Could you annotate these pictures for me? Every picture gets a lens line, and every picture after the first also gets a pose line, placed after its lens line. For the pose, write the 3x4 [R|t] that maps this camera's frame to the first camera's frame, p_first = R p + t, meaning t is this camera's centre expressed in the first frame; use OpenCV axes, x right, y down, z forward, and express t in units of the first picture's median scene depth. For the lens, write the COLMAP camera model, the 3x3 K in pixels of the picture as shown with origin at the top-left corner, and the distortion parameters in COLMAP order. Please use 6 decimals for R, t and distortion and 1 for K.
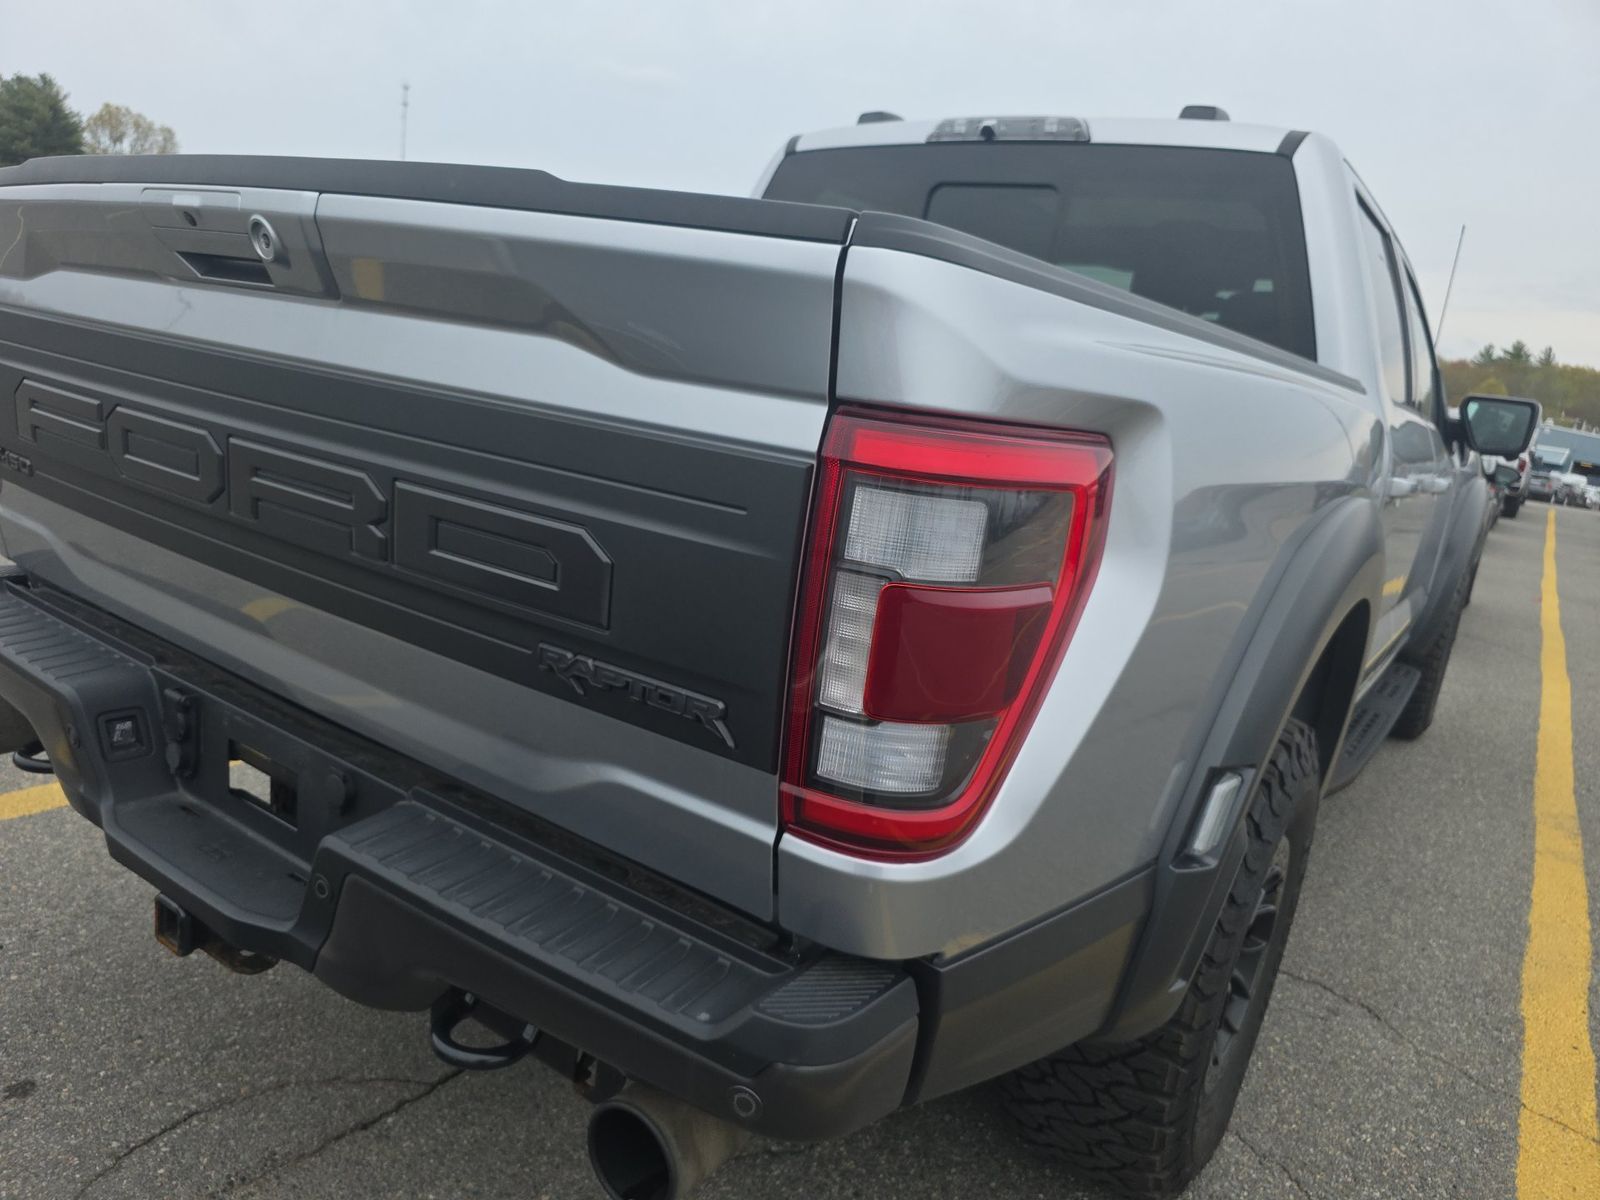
lens RADIAL K [[1127.3, 0, 799.4], [0, 1127.3, 635.4], [0, 0, 1]] dist [0.078650, -0.090283]
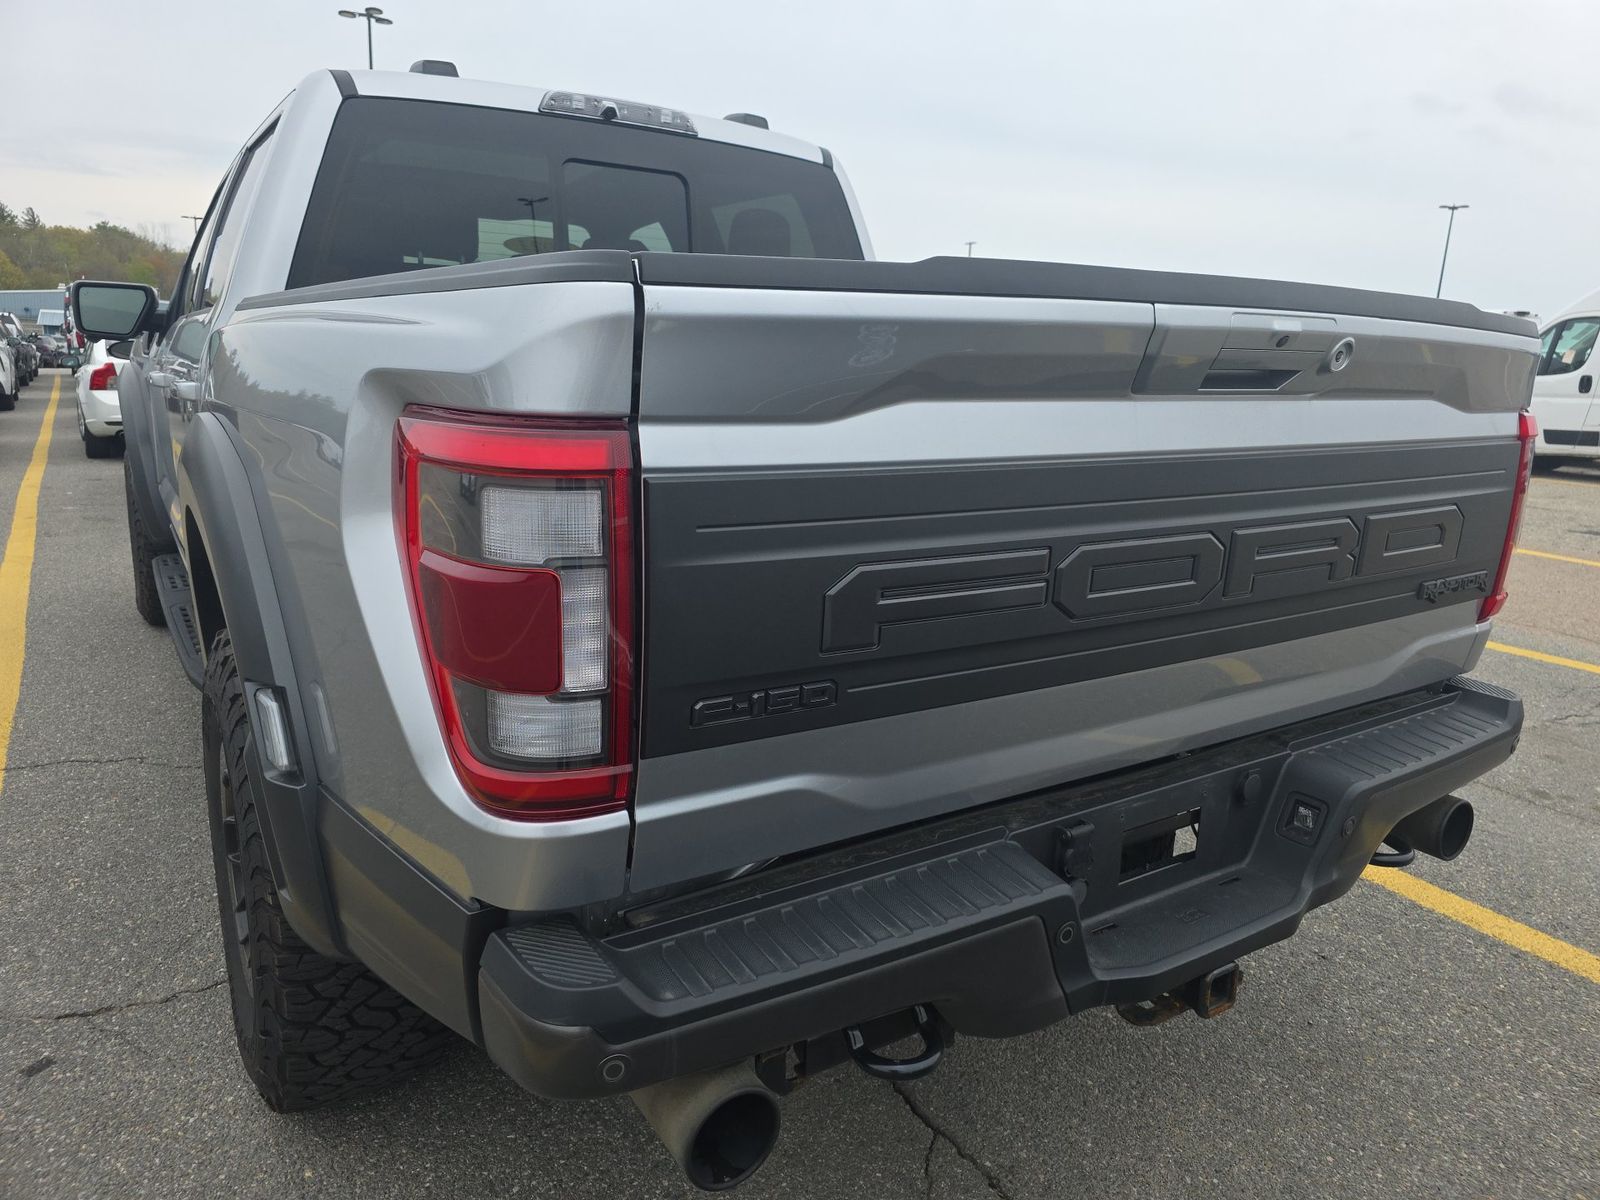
lens RADIAL K [[1109.3, 0, 800.0], [0, 1109.3, 600.0], [0, 0, 1]] dist [0.073594, -0.083679]
pose [[0.338121, -0.320418, 0.884877, -0.925927], [0.229508, 0.939941, 0.252659, -0.275295], [-0.912688, 0.117657, 0.391352, 0.561462]]
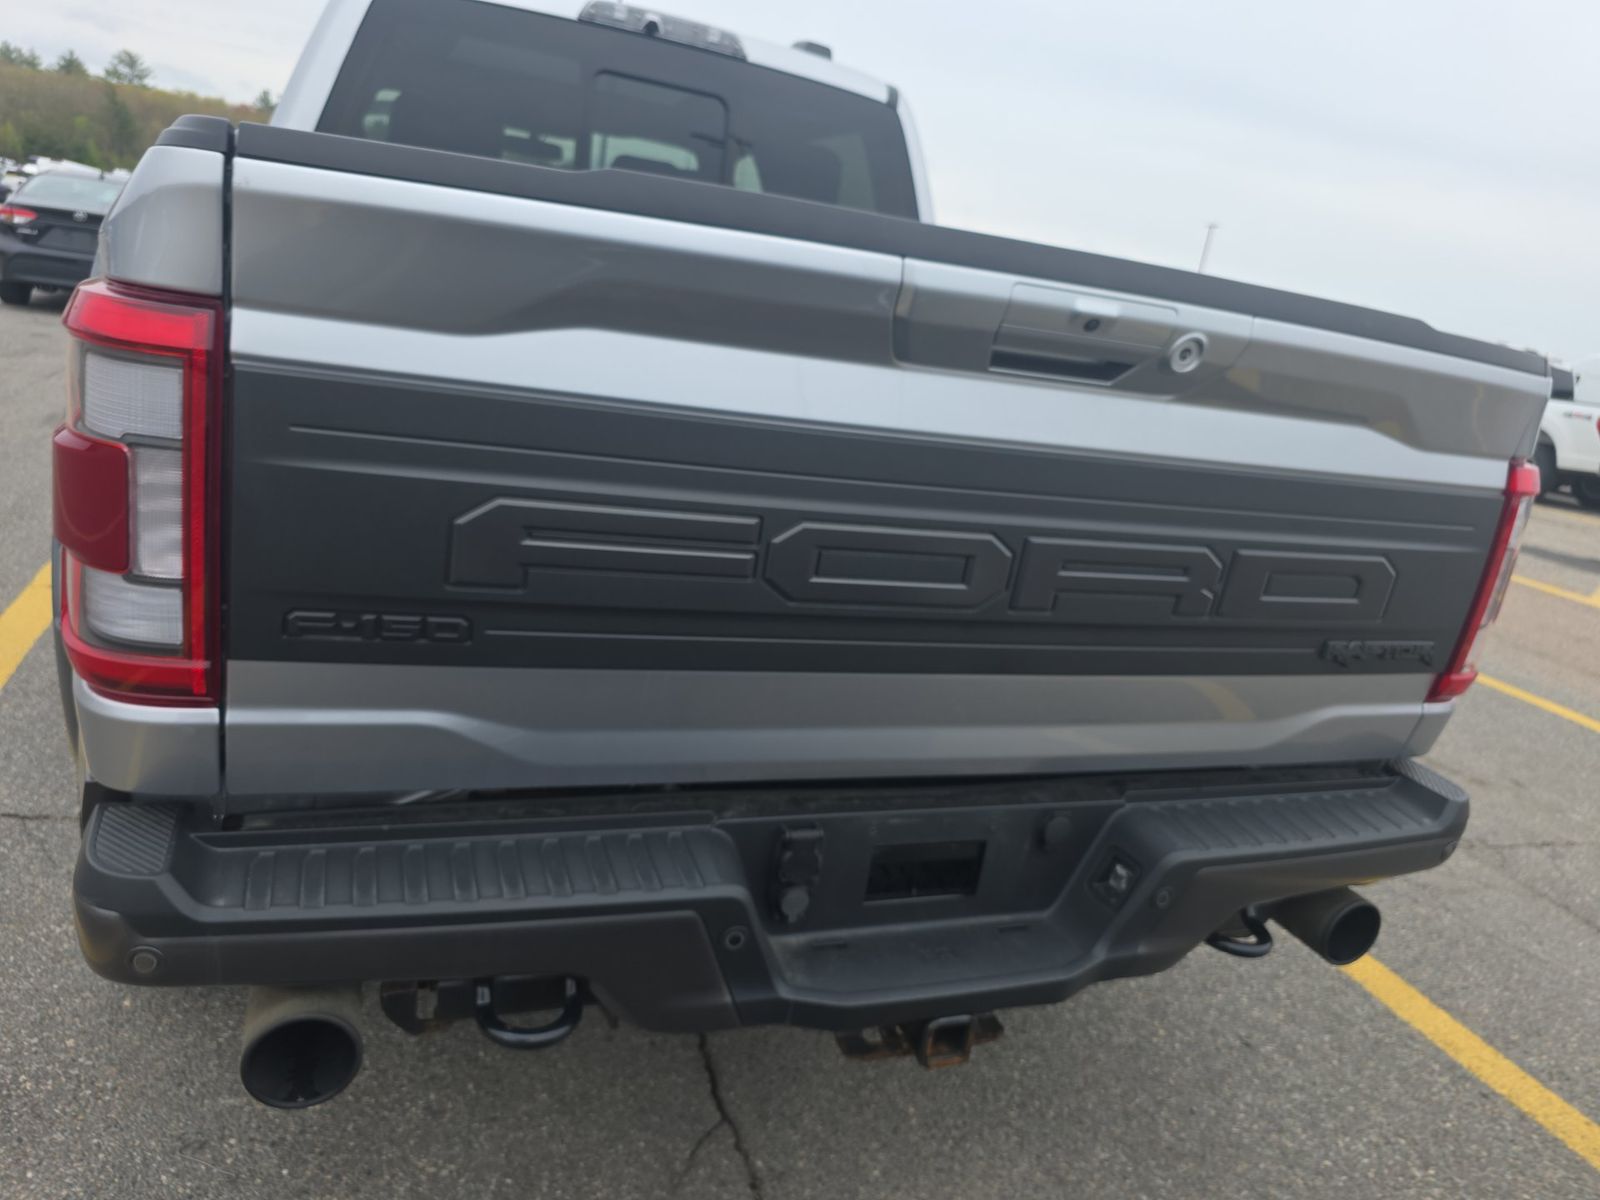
lens RADIAL K [[1115.7, 0, 800.0], [0, 1115.7, 600.0], [0, 0, 1]] dist [0.048916, -0.062565]
pose [[0.547128, -0.274586, 0.790730, -0.774083], [0.115765, 0.960408, 0.253407, -0.217713], [-0.829005, -0.047107, 0.557253, 0.358440]]
